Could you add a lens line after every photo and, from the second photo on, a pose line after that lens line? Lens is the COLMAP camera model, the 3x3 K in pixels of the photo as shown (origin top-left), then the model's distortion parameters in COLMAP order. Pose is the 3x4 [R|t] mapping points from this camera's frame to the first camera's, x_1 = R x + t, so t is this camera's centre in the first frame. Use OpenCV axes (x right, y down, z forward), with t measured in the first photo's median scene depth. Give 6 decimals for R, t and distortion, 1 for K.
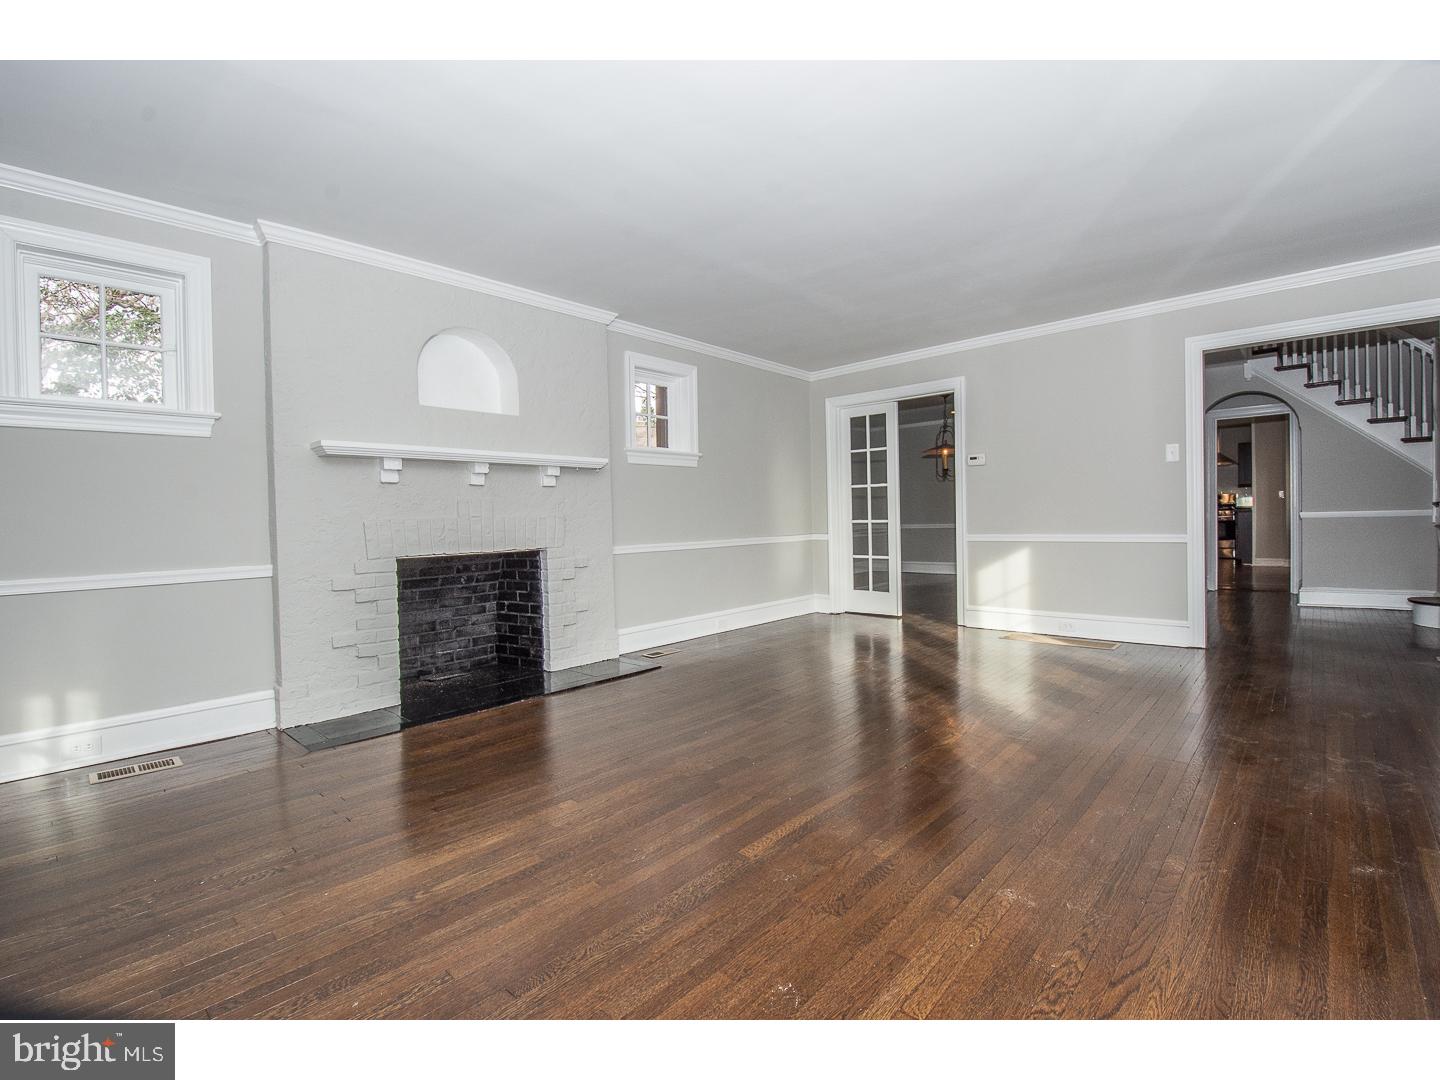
lens RADIAL K [[671.4, 0, 721.5], [0, 671.4, 513.4], [0, 0, 1]] dist [-0.023942, -0.000208]
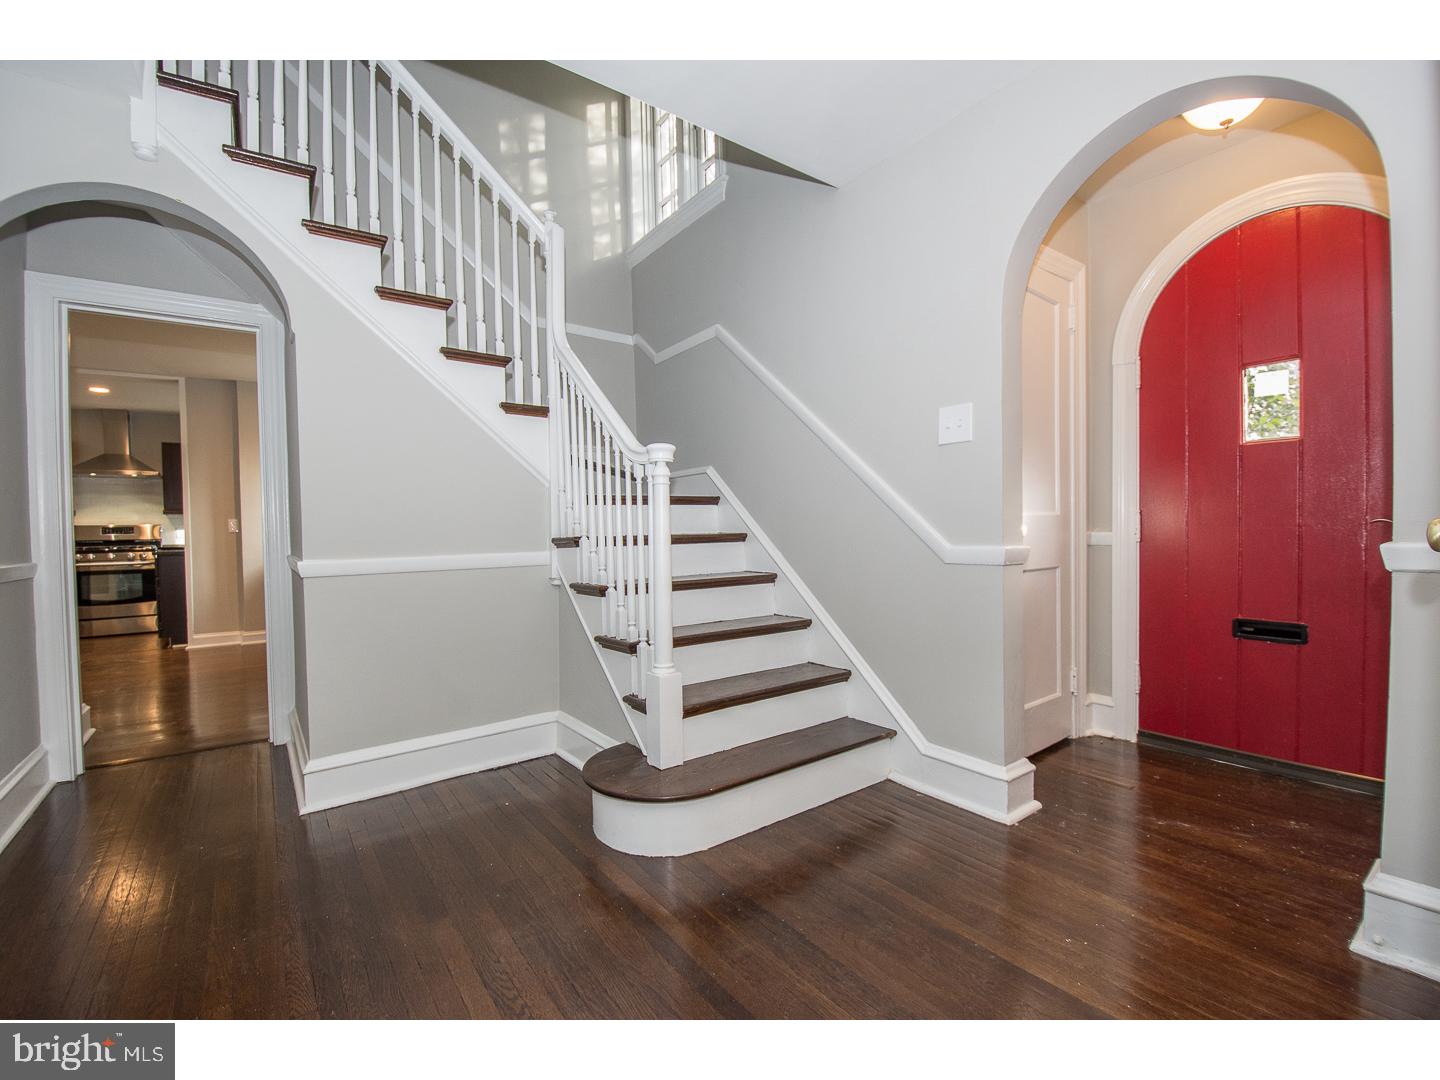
lens RADIAL K [[635.9, 0, 720.0], [0, 635.9, 540.0], [0, 0, 1]] dist [0.000516, 0.000018]
pose [[0.202248, -0.024069, 0.979039, 0.413450], [0.030615, 0.999365, 0.018245, -0.013639], [-0.978856, 0.026283, 0.202856, 0.500952]]
